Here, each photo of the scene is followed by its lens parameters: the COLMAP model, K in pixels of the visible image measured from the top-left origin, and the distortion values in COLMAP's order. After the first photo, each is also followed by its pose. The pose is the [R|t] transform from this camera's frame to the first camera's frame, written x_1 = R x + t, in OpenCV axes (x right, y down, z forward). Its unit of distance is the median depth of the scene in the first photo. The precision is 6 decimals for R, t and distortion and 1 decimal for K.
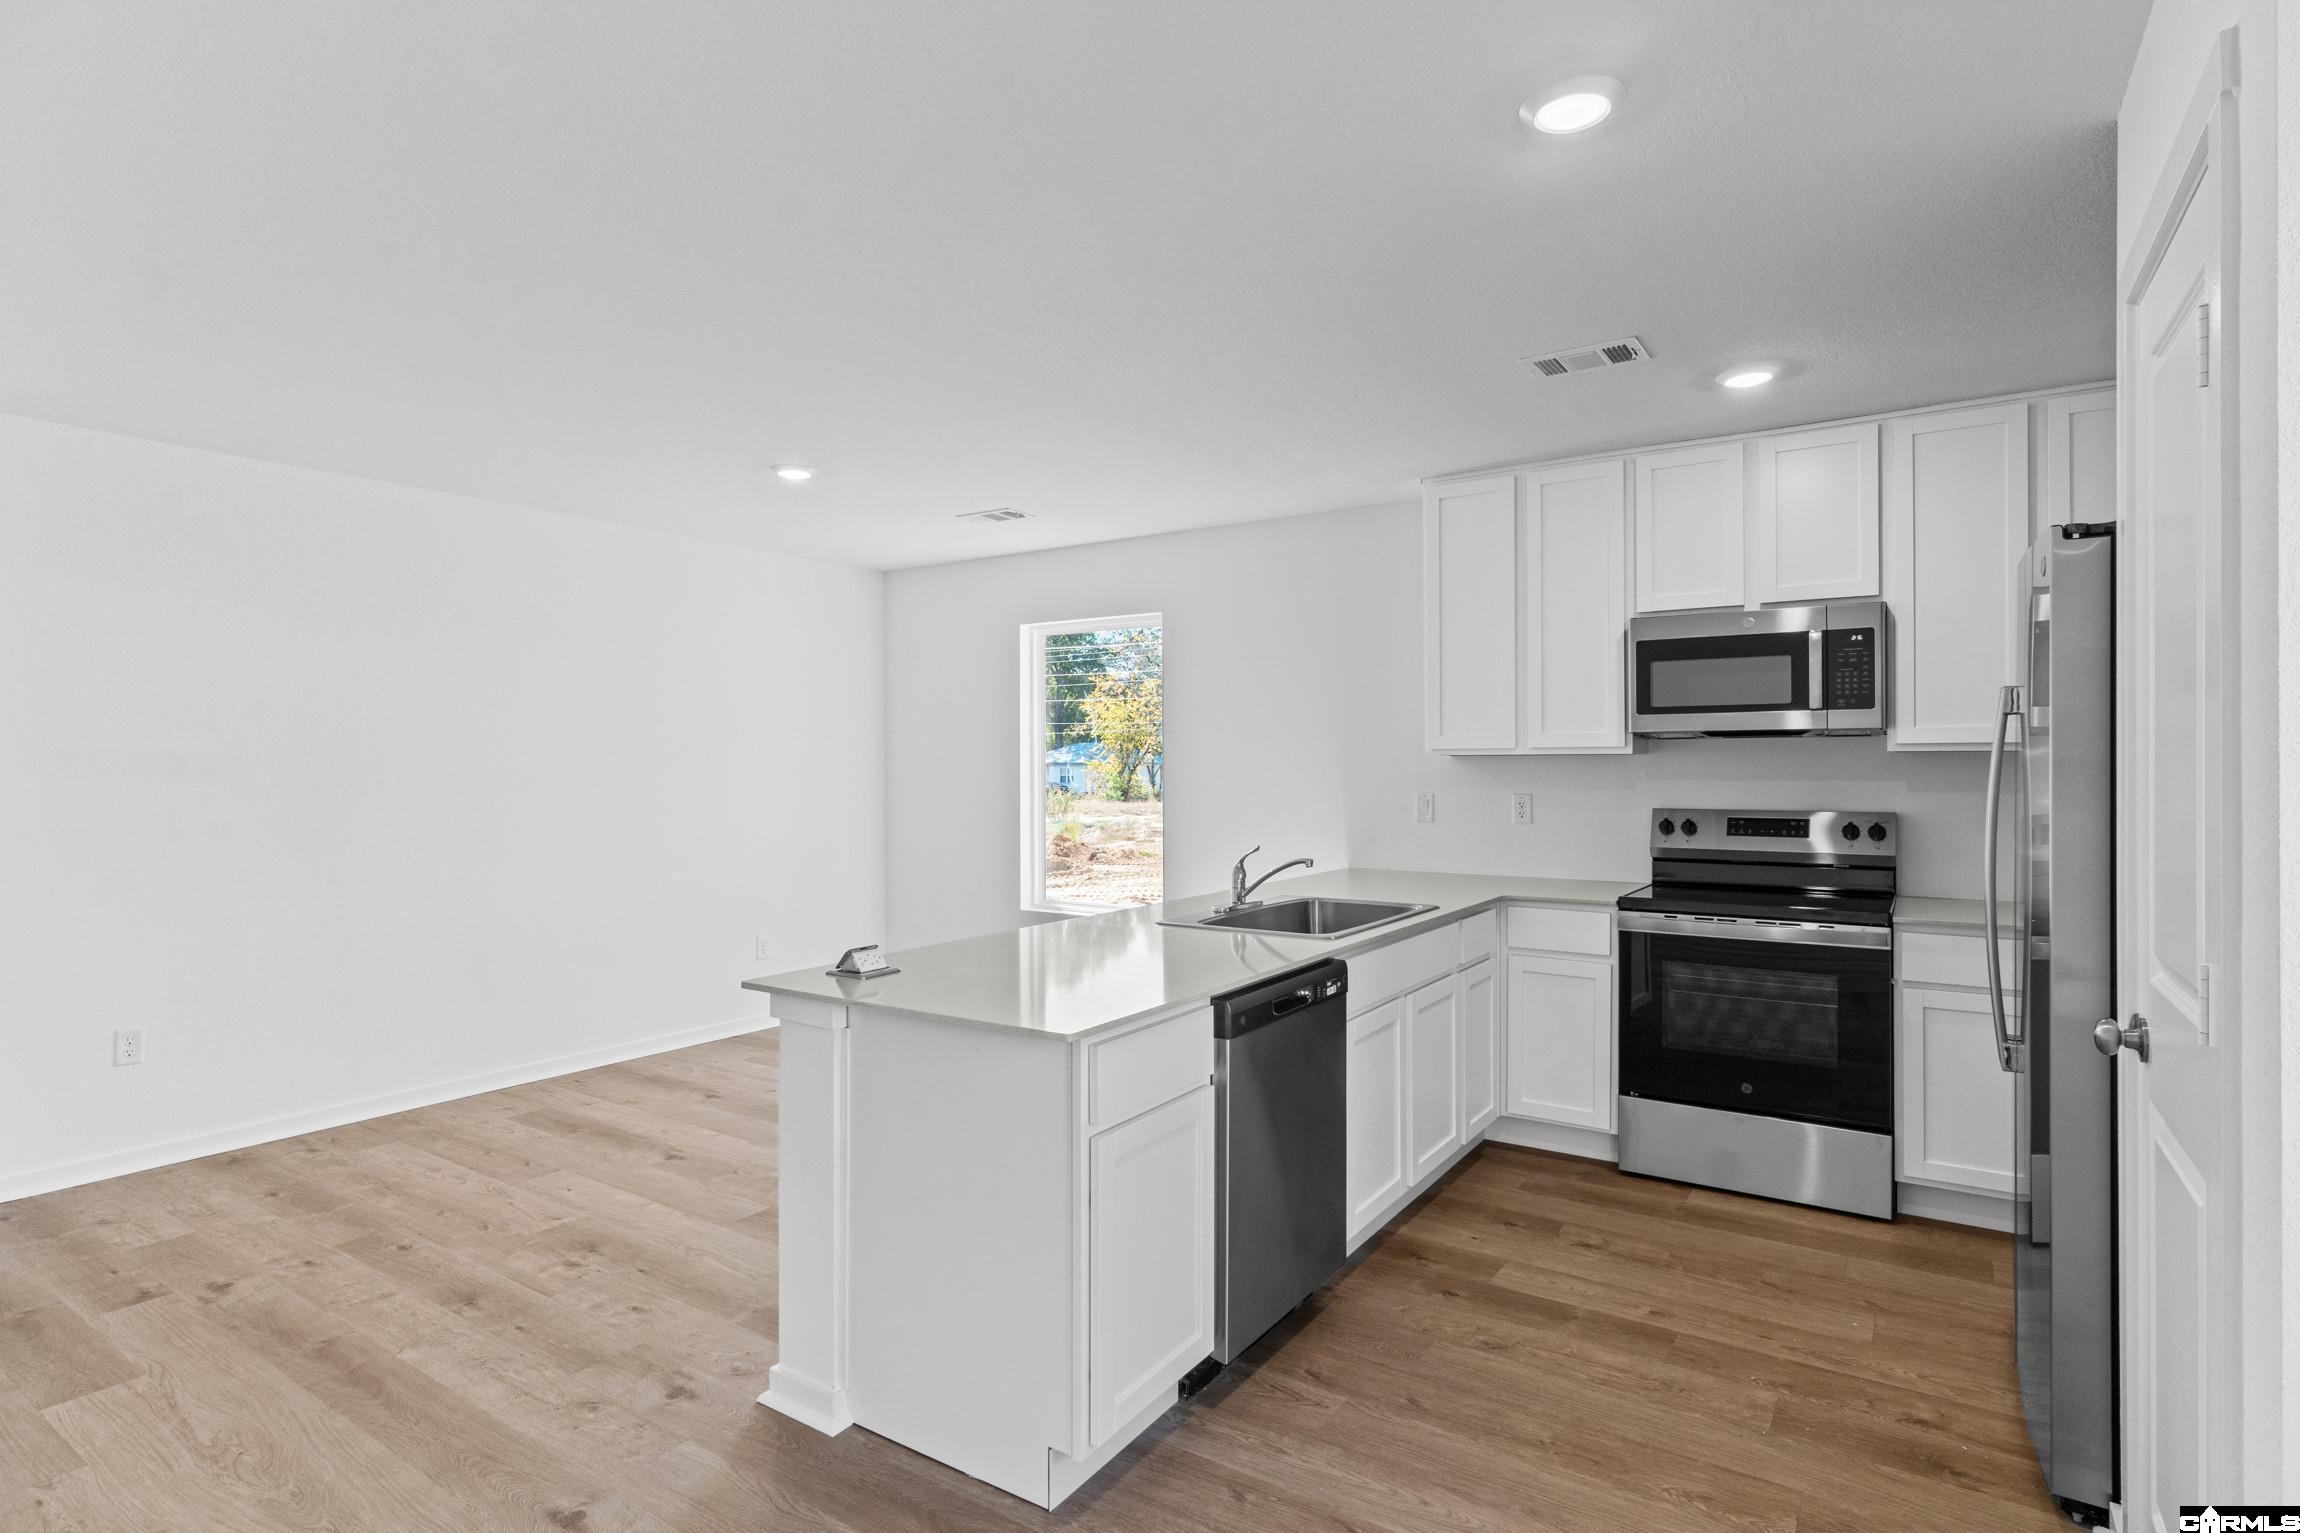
lens RADIAL K [[1174.6, 0, 1128.4], [0, 1174.6, 756.8], [0, 0, 1]] dist [-0.006977, 0.002883]
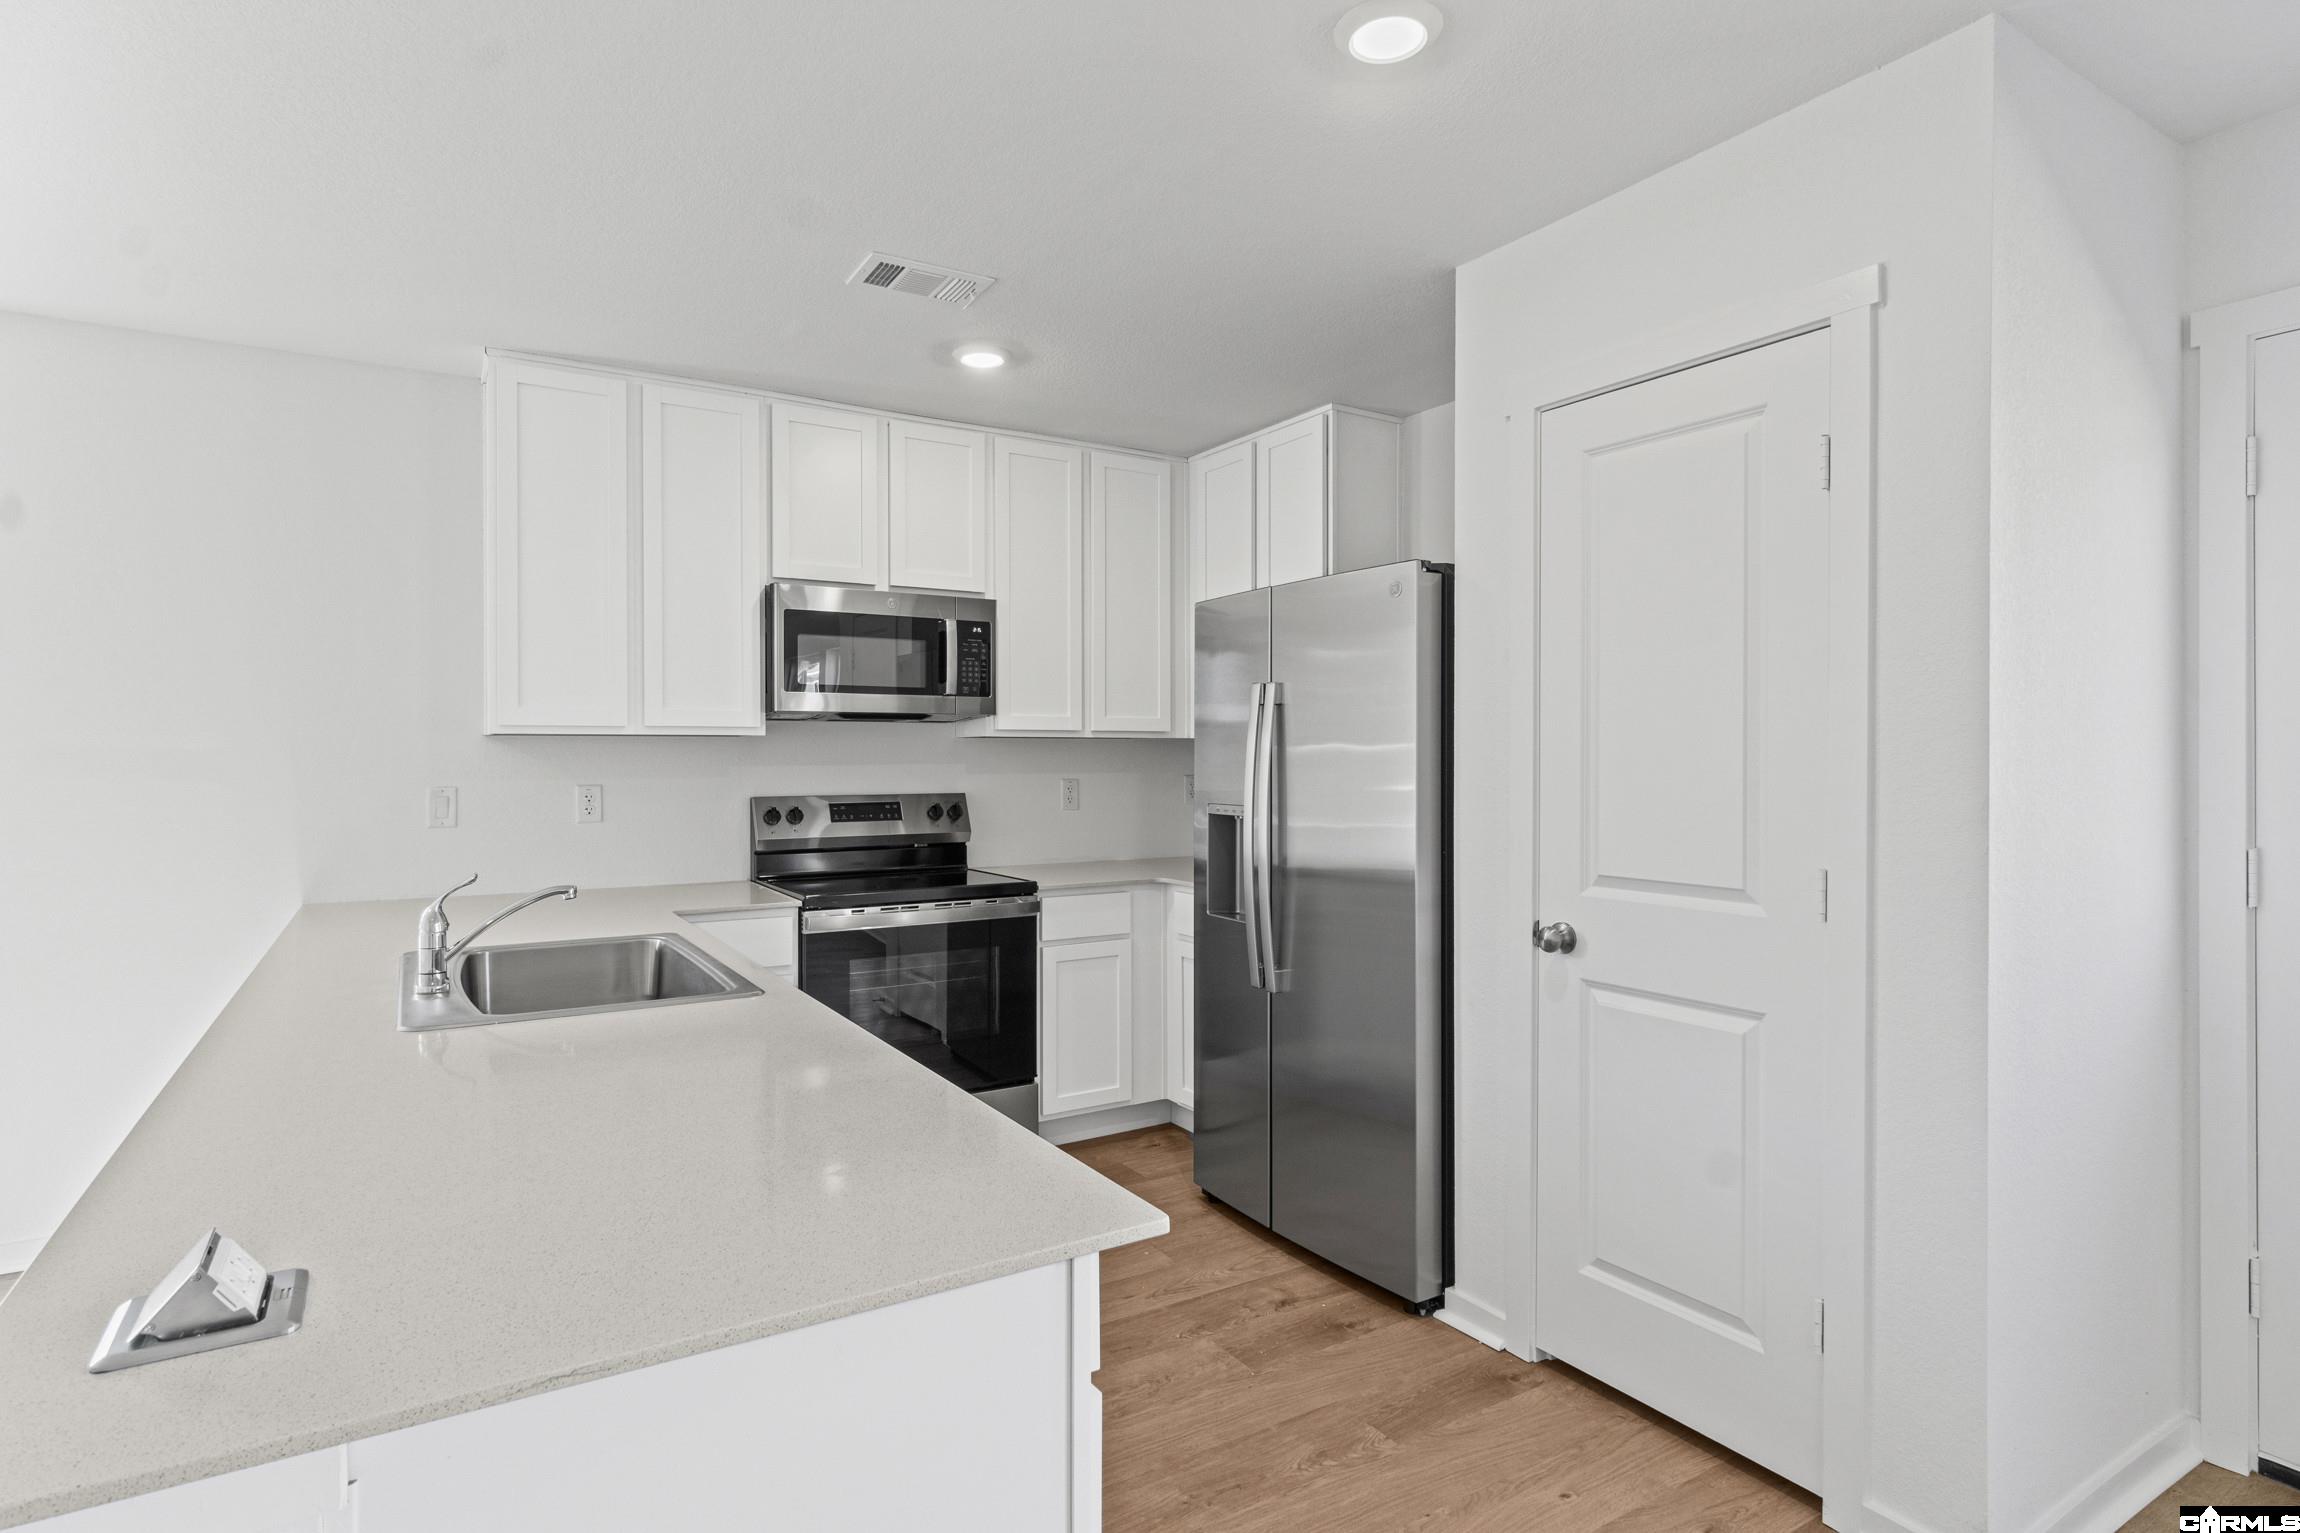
lens RADIAL K [[1174.6, 0, 1131.9], [0, 1174.6, 761.6], [0, 0, 1]] dist [-0.006977, 0.002883]
pose [[0.412729, -0.003073, 0.910849, -0.296682], [-0.005766, 0.999965, 0.005986, 0.011575], [-0.910836, -0.007723, 0.412697, 0.424598]]
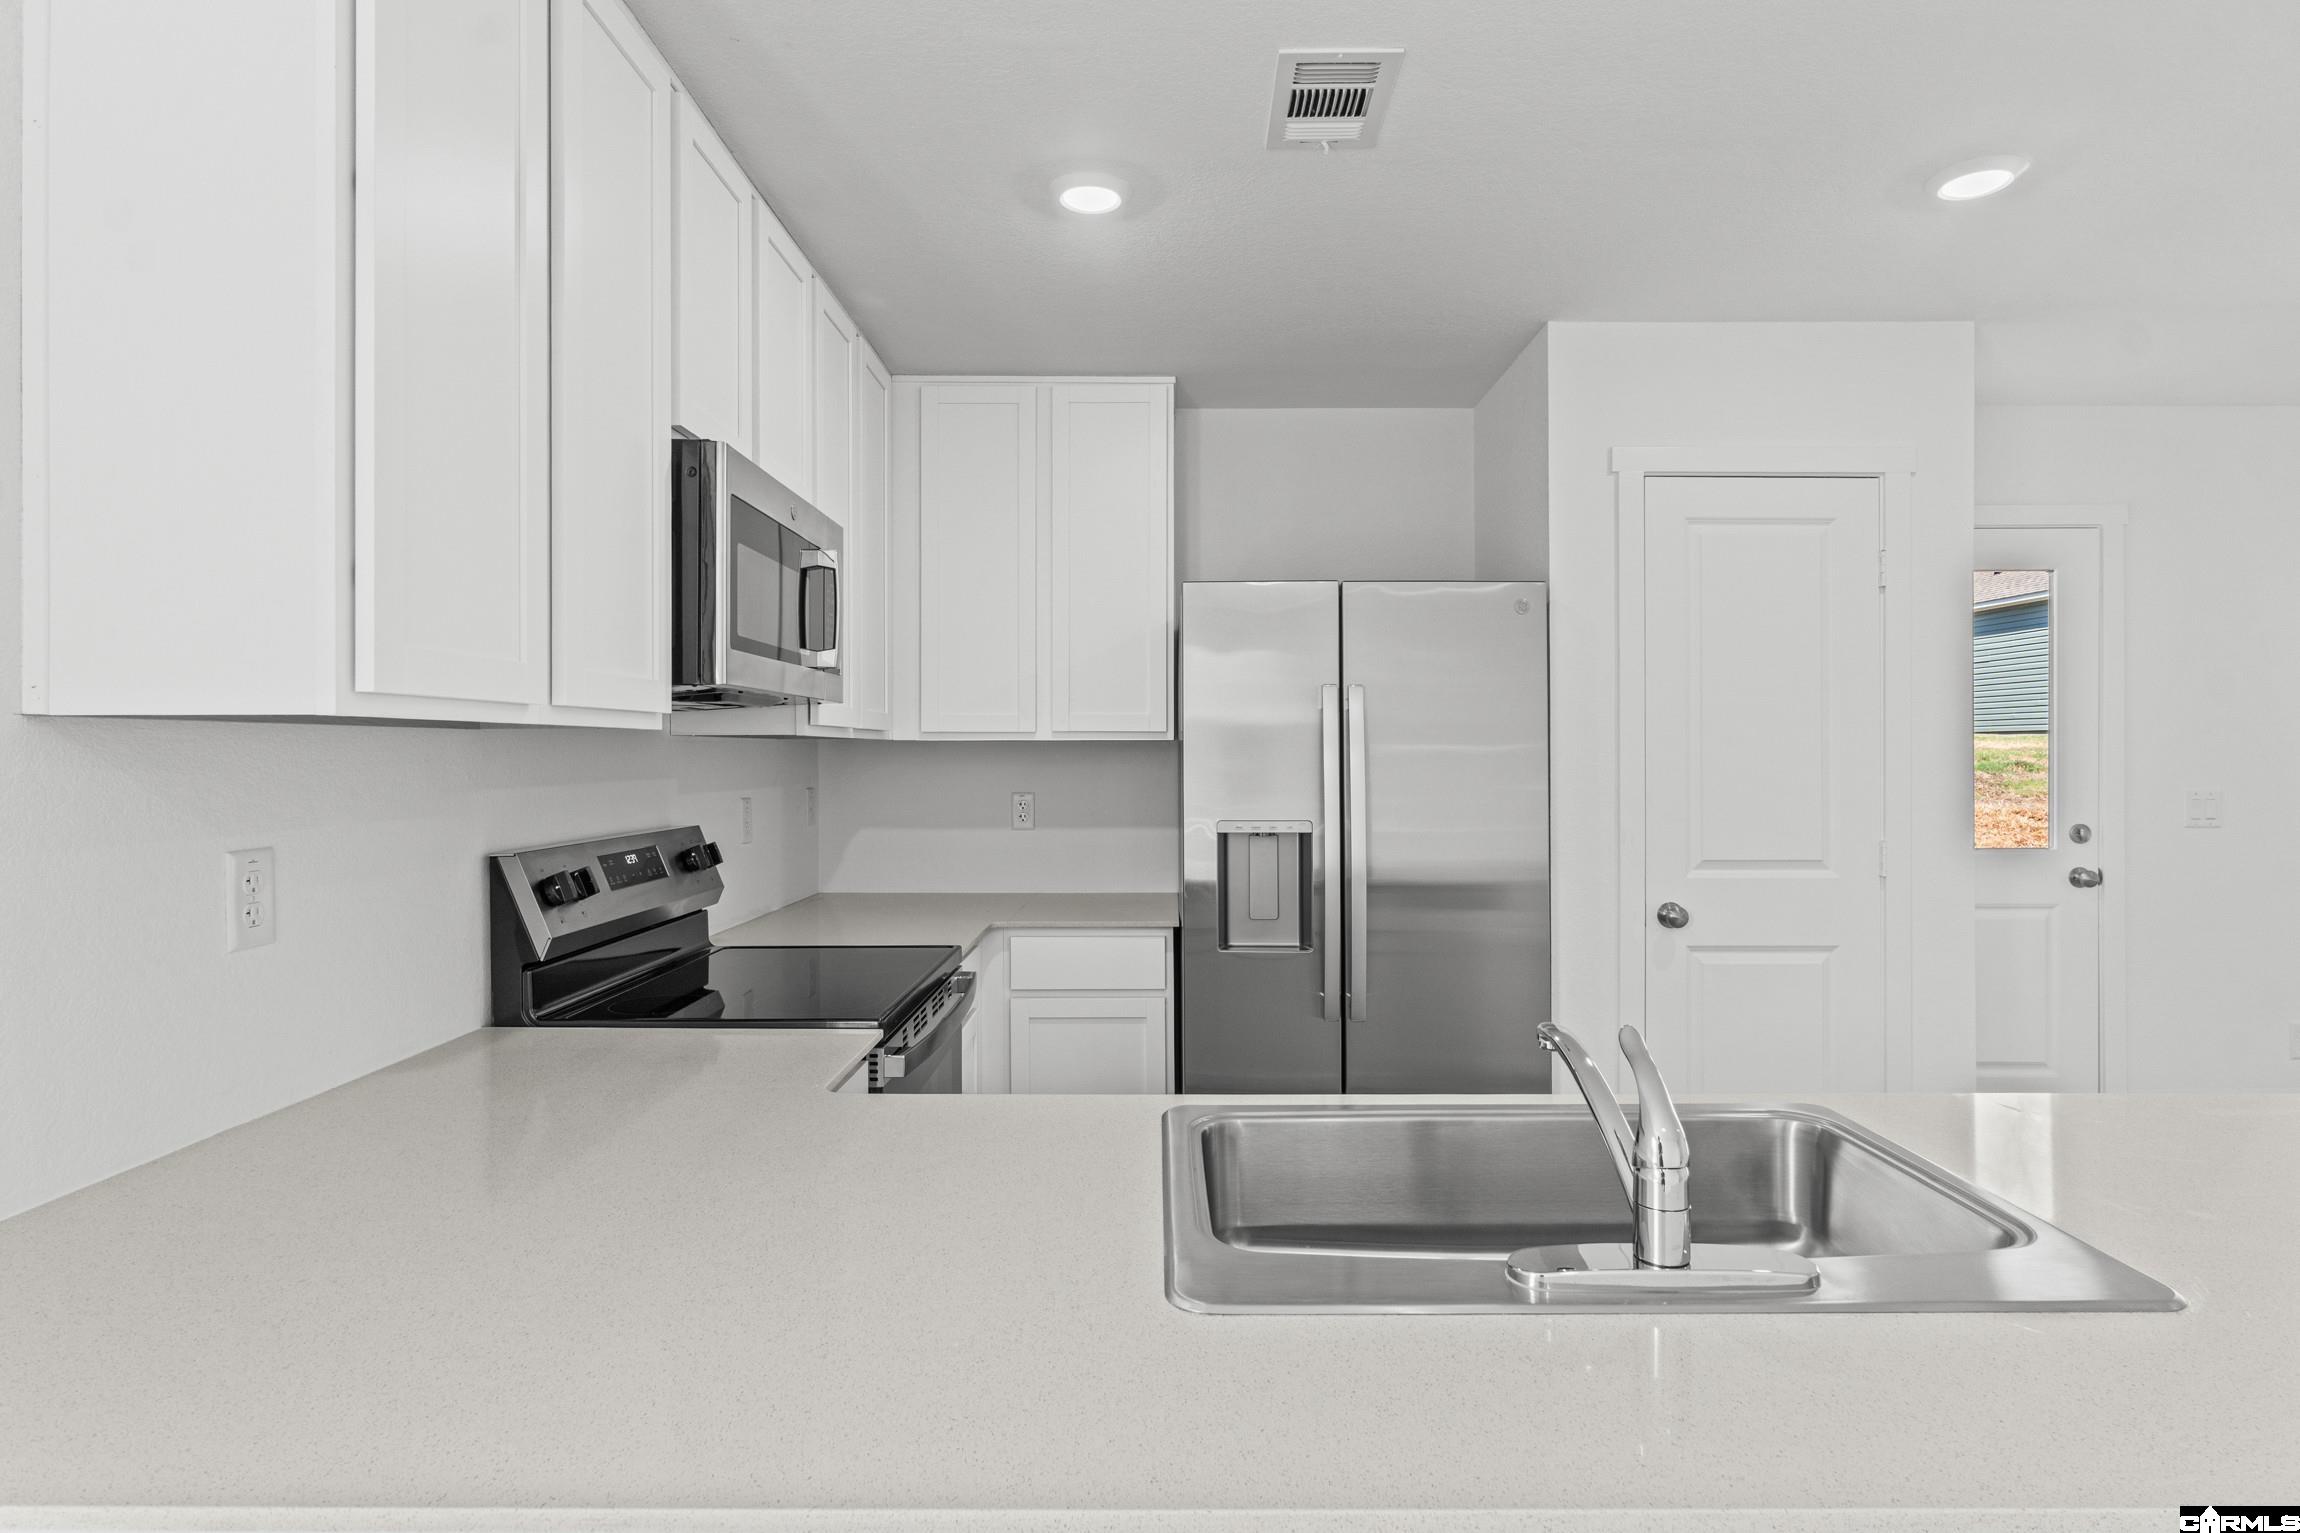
lens RADIAL K [[1174.6, 0, 1147.9], [0, 1174.6, 763.9], [0, 0, 1]] dist [-0.006977, 0.002883]
pose [[-0.554696, 0.001201, 0.832052, -0.061240], [-0.001687, 0.999995, -0.002569, 0.012919], [-0.832051, -0.002829, -0.554691, 1.225440]]
